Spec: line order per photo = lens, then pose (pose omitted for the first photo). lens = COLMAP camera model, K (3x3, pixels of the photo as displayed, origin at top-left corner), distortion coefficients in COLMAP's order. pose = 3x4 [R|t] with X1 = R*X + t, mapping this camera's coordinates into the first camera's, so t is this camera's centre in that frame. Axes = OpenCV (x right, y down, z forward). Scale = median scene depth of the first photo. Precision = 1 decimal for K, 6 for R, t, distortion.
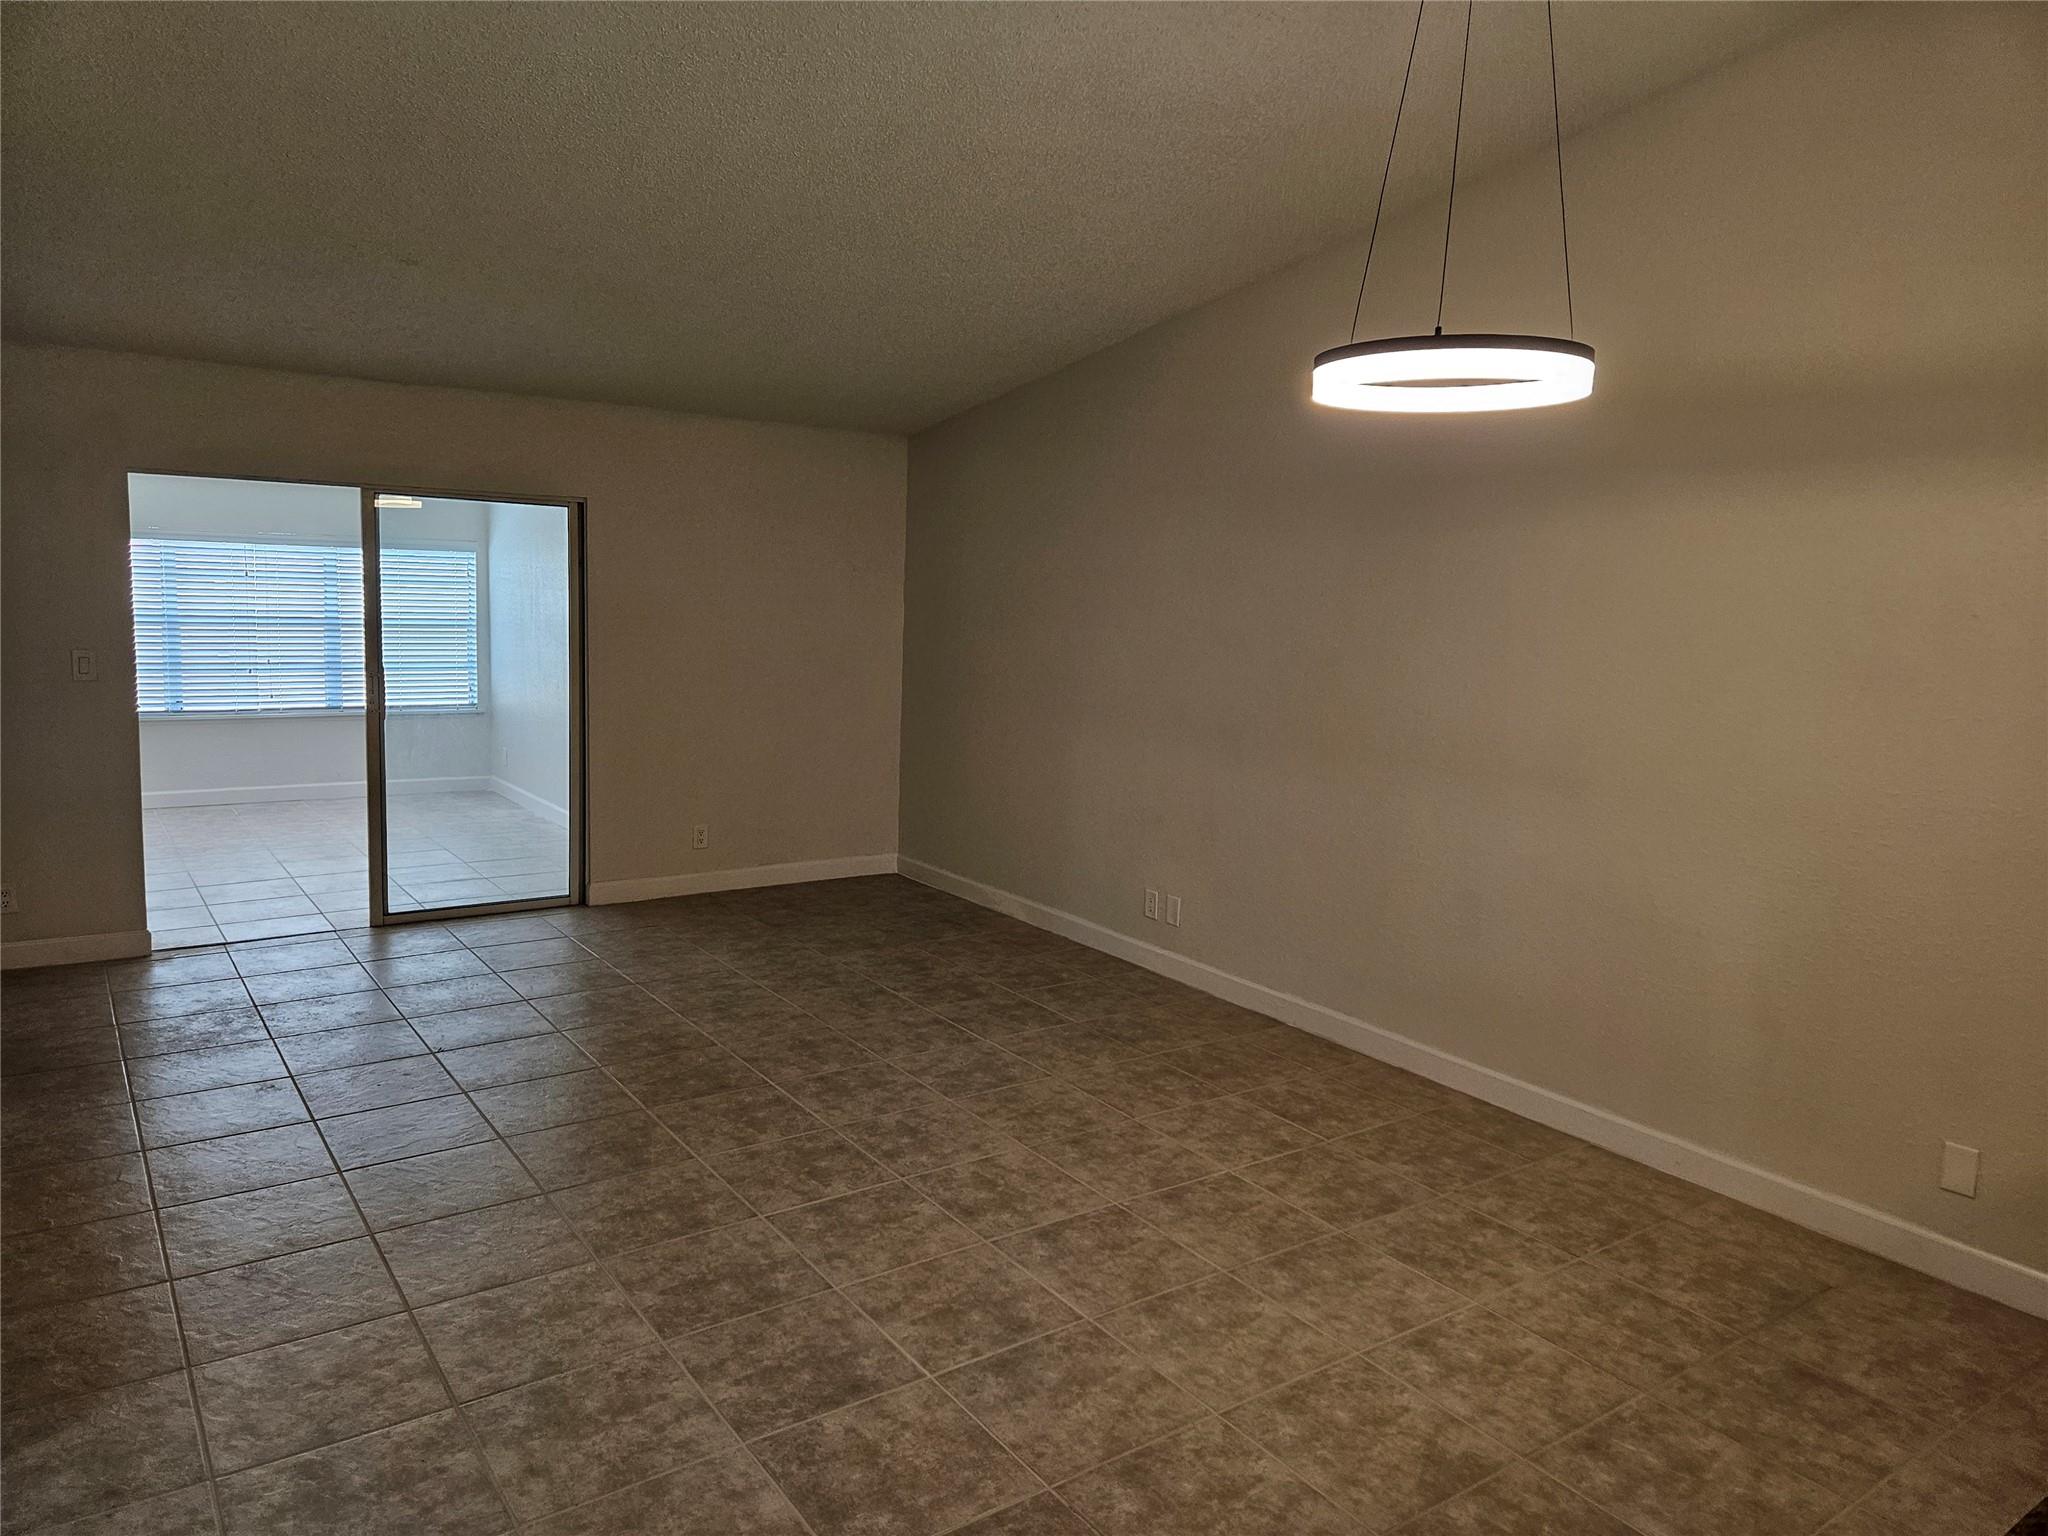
lens RADIAL K [[1367.1, 0, 1025.8], [0, 1367.1, 762.2], [0, 0, 1]] dist [-0.002523, -0.002008]
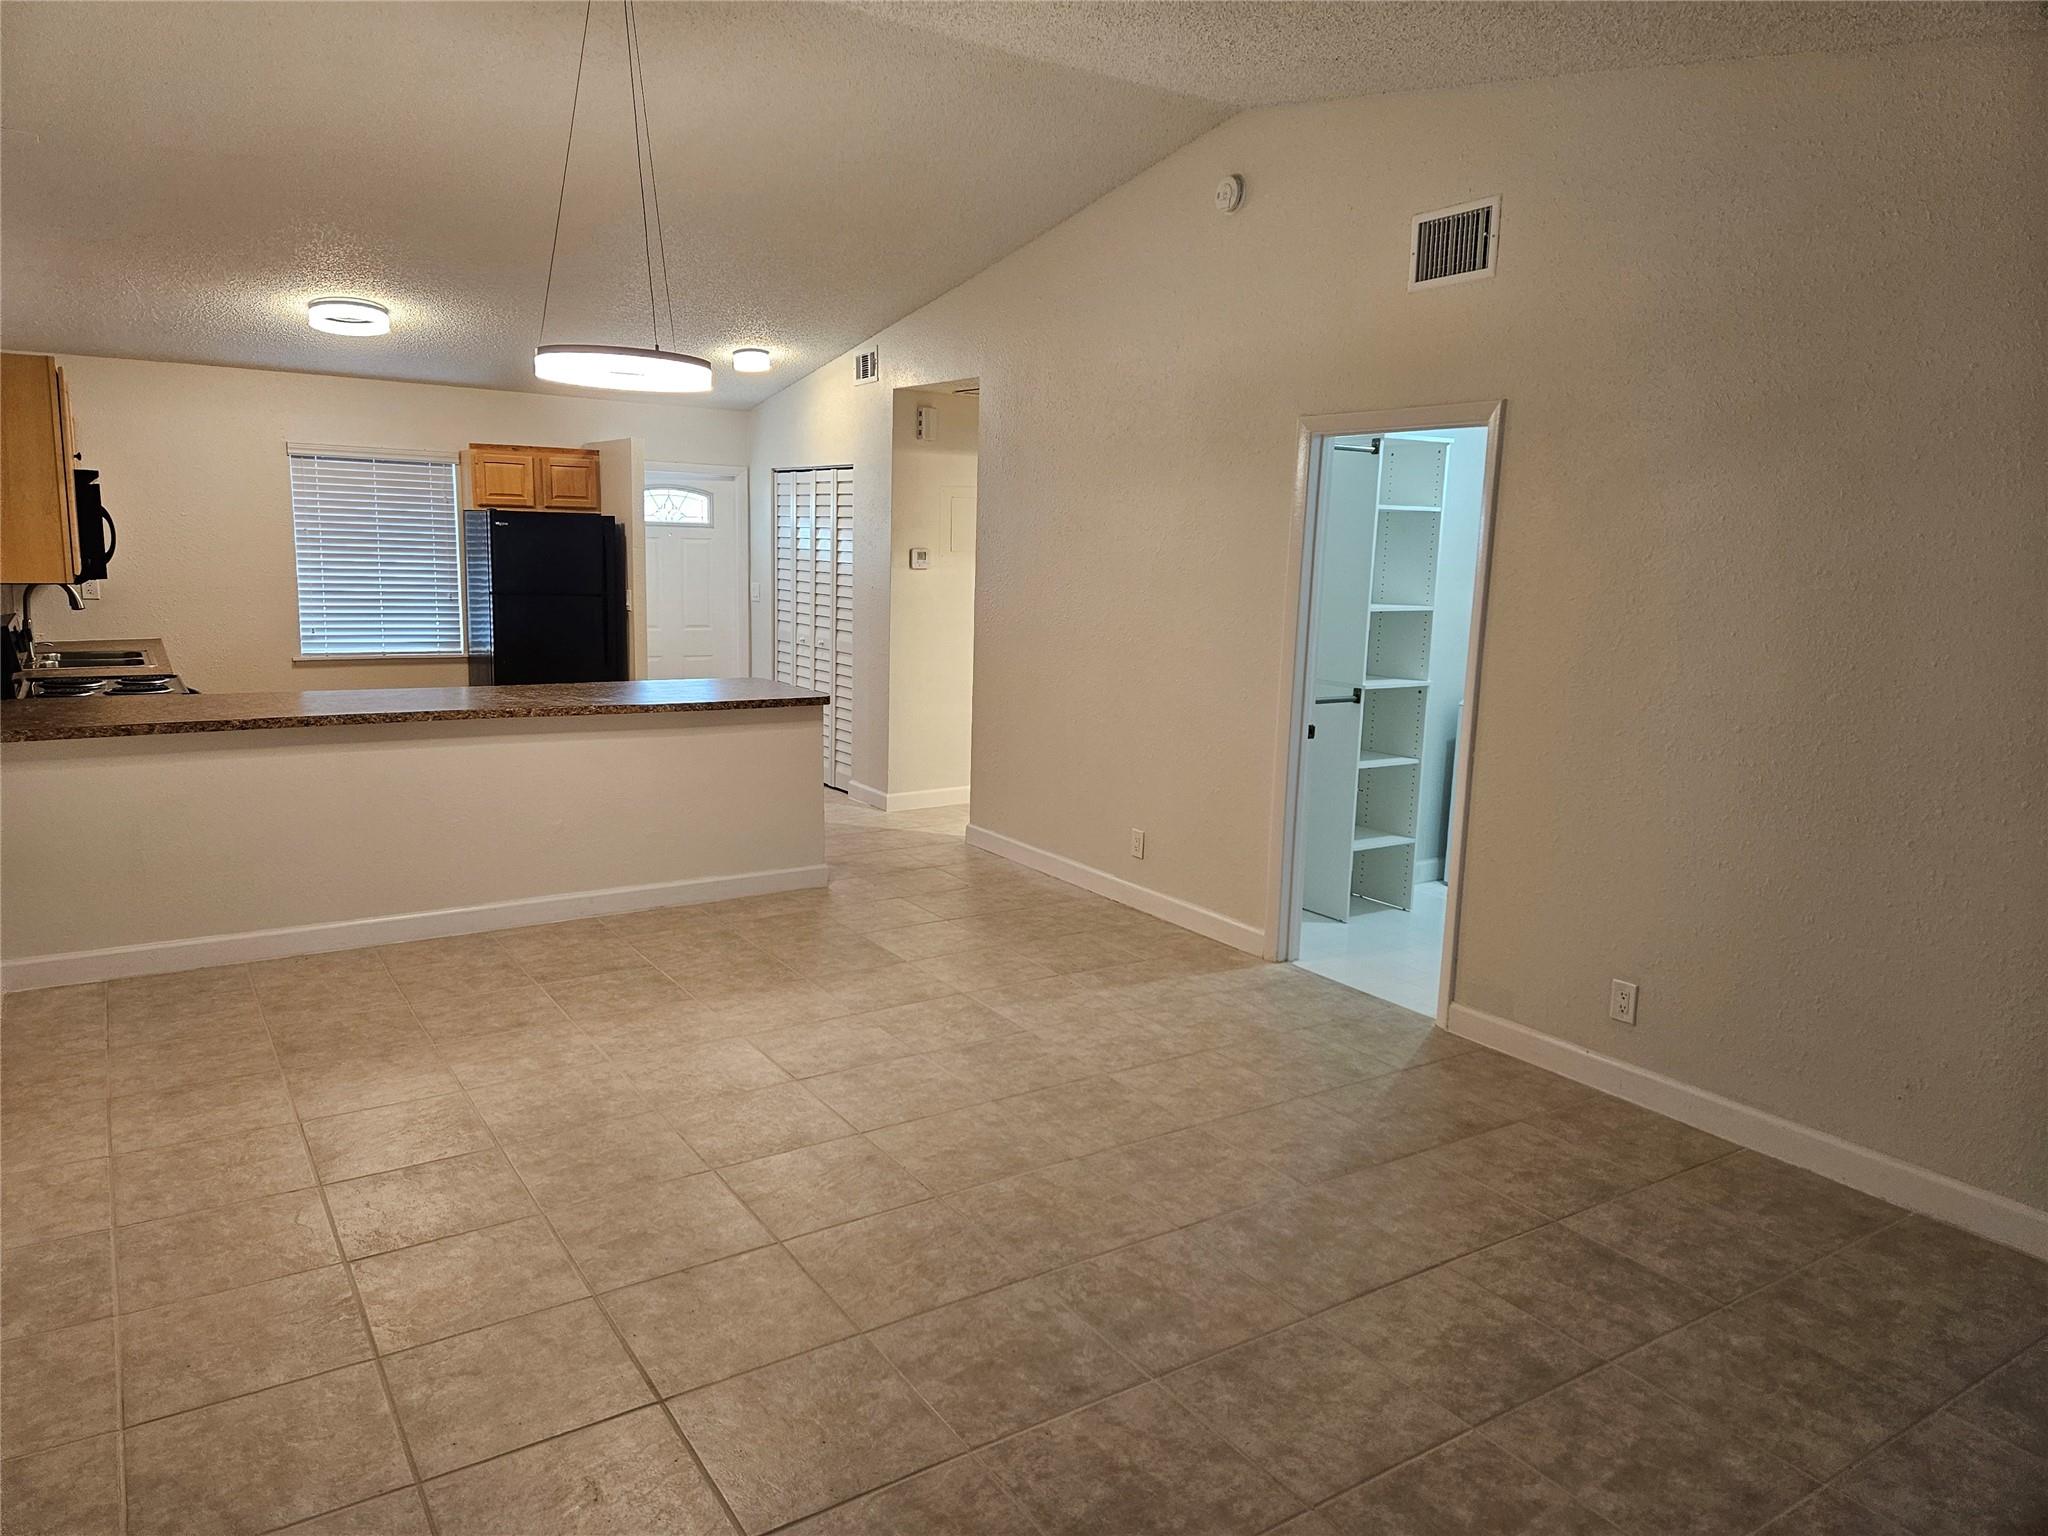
lens RADIAL K [[1367.1, 0, 1021.6], [0, 1367.1, 777.1], [0, 0, 1]] dist [-0.002523, -0.002008]
pose [[-0.997449, -0.068175, 0.021142, -0.185188], [-0.058770, 0.952506, 0.298794, -0.282917], [-0.040508, 0.296790, -0.954083, 2.246677]]
